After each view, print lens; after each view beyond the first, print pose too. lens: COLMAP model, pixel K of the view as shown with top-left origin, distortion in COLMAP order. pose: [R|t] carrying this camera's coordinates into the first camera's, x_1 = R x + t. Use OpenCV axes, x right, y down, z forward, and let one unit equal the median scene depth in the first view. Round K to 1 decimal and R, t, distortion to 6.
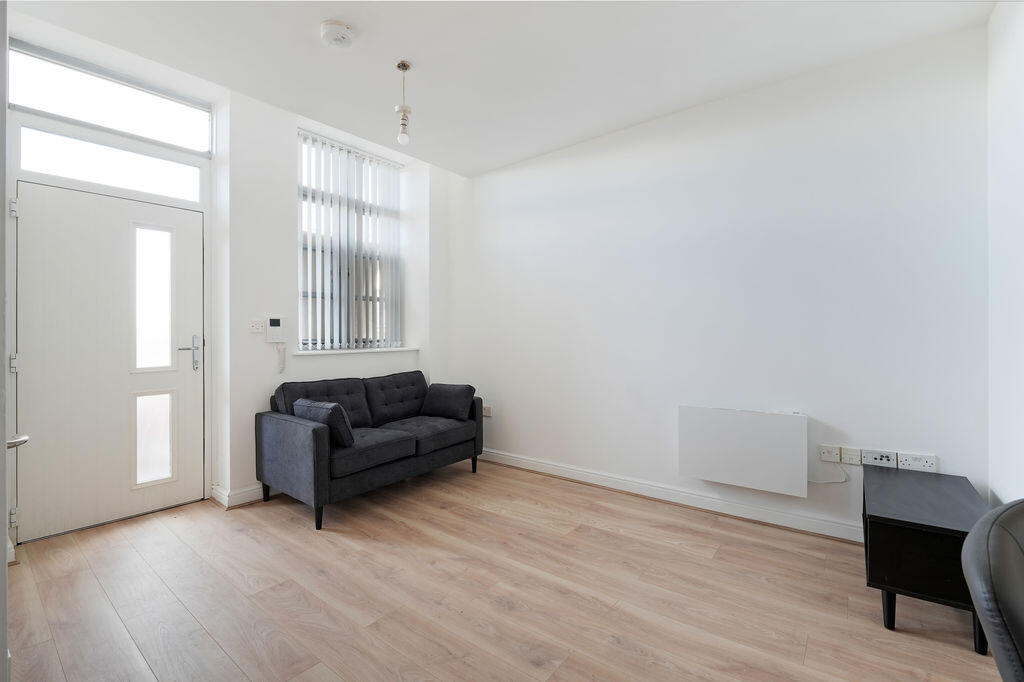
lens RADIAL K [[441.5, 0, 505.6], [0, 441.5, 350.2], [0, 0, 1]] dist [-0.017953, -0.002783]
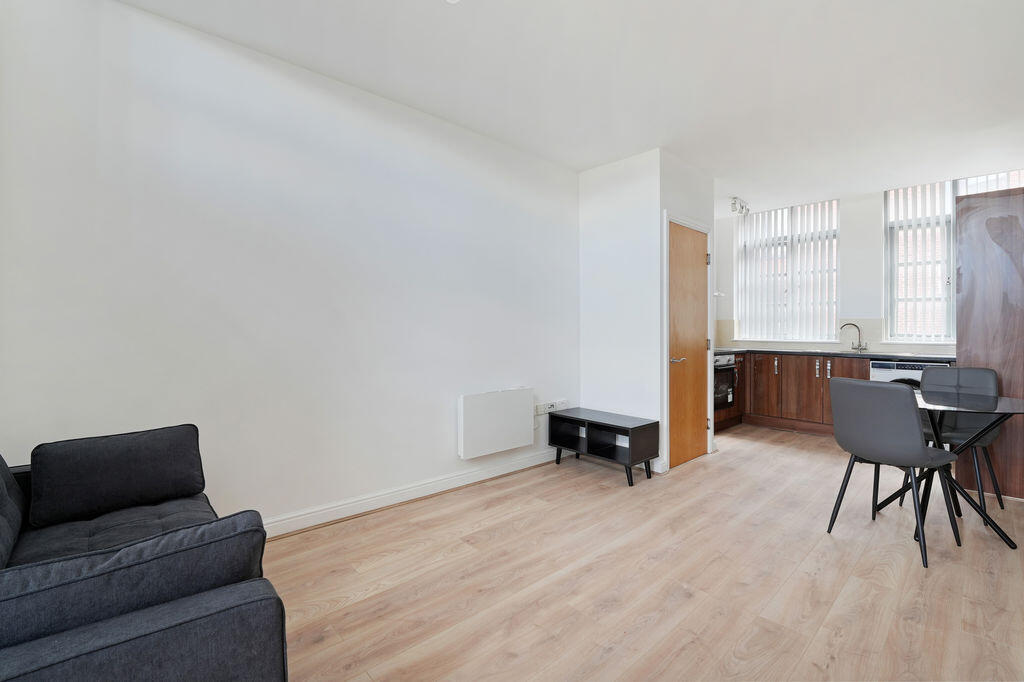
lens RADIAL K [[441.5, 0, 532.0], [0, 441.5, 323.9], [0, 0, 1]] dist [-0.017953, -0.002783]
pose [[0.143225, 0.031848, 0.989178, -0.635702], [0.024624, 0.999058, -0.035731, -0.006088], [-0.989384, 0.029475, 0.142306, 0.640377]]
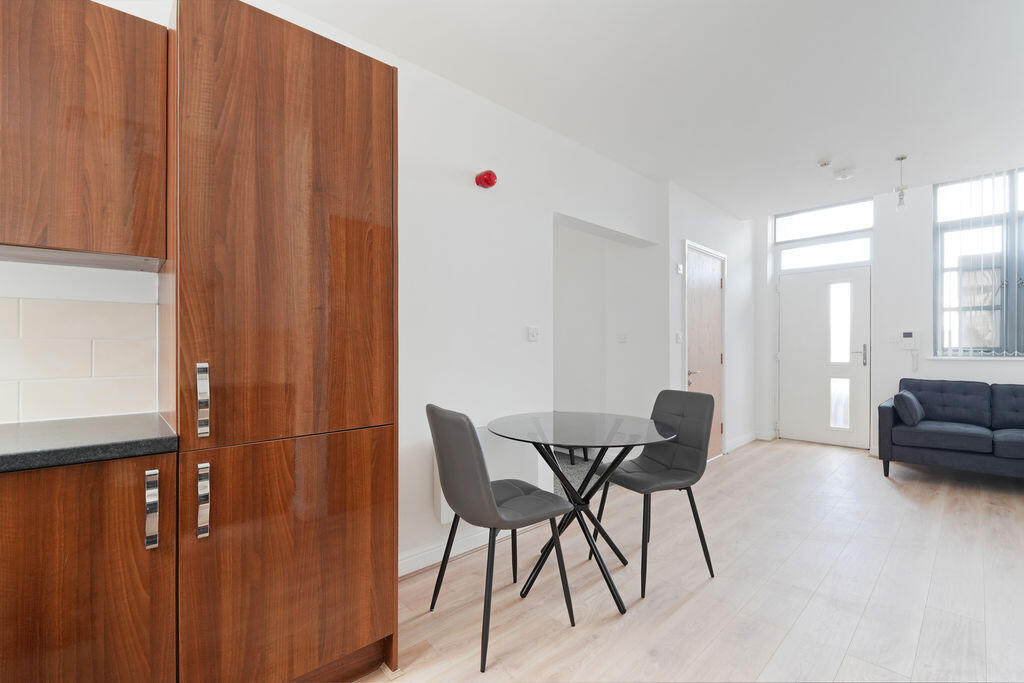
lens RADIAL K [[441.5, 0, 520.5], [0, 441.5, 351.0], [0, 0, 1]] dist [-0.017953, -0.002783]
pose [[-0.140215, 0.018021, -0.989957, 1.051147], [-0.027460, 0.999379, 0.022082, -0.009106], [0.989740, 0.030281, -0.139633, -0.017265]]
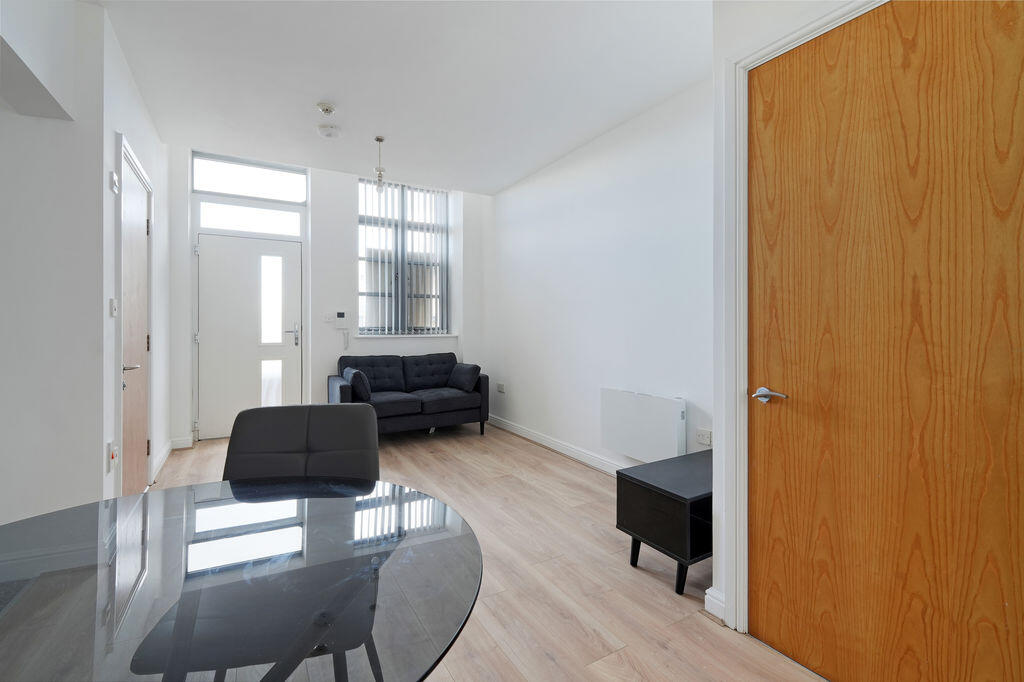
lens RADIAL K [[441.5, 0, 509.3], [0, 441.5, 352.0], [0, 0, 1]] dist [-0.017953, -0.002783]
pose [[0.929550, 0.033472, -0.367174, 0.561393], [-0.023725, 0.999237, 0.031029, 0.001941], [0.367932, -0.020132, 0.929635, -0.164066]]
